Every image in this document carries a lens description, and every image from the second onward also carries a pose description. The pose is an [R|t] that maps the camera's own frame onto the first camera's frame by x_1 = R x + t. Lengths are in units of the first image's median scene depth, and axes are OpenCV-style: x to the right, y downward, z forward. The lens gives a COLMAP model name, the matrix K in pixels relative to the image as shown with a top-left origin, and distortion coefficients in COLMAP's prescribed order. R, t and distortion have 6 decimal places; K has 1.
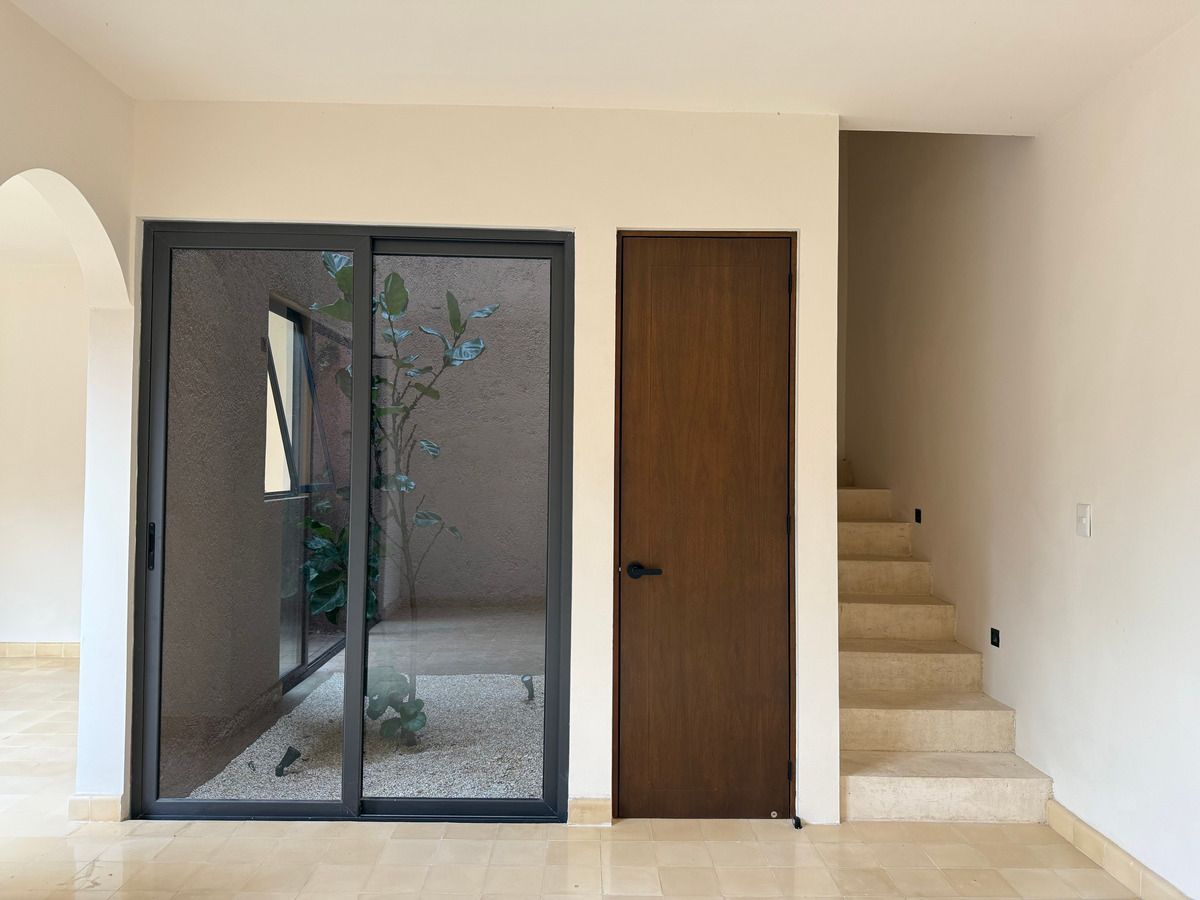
lens RADIAL K [[856.8, 0, 599.6], [0, 856.8, 440.0], [0, 0, 1]] dist [0.002648, 0.000660]
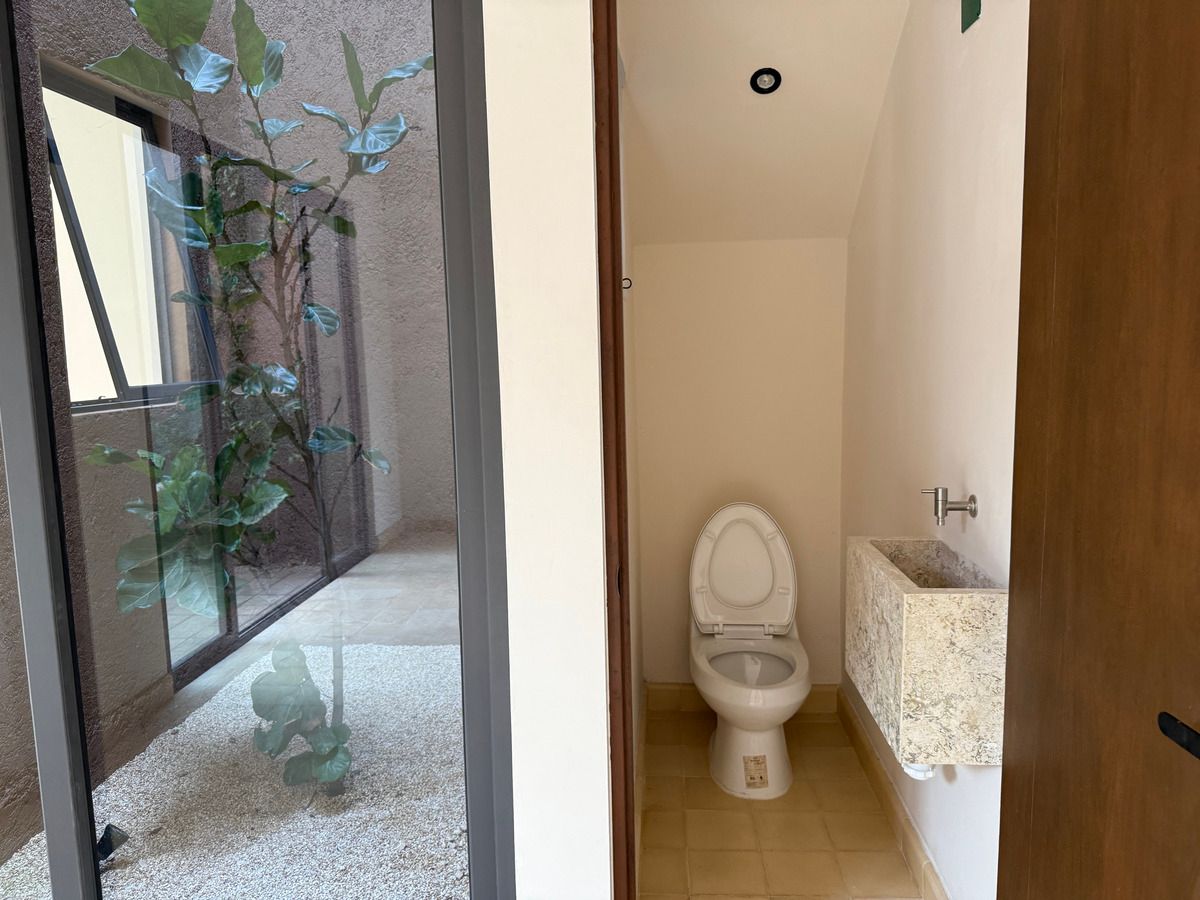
lens RADIAL K [[858.1, 0, 604.4], [0, 858.1, 459.8], [0, 0, 1]] dist [-0.004865, -0.007173]
pose [[0.996169, -0.020051, -0.085125, 0.035649], [0.033365, 0.986877, 0.157992, 0.018580], [0.080840, -0.160227, 0.983764, 0.416477]]
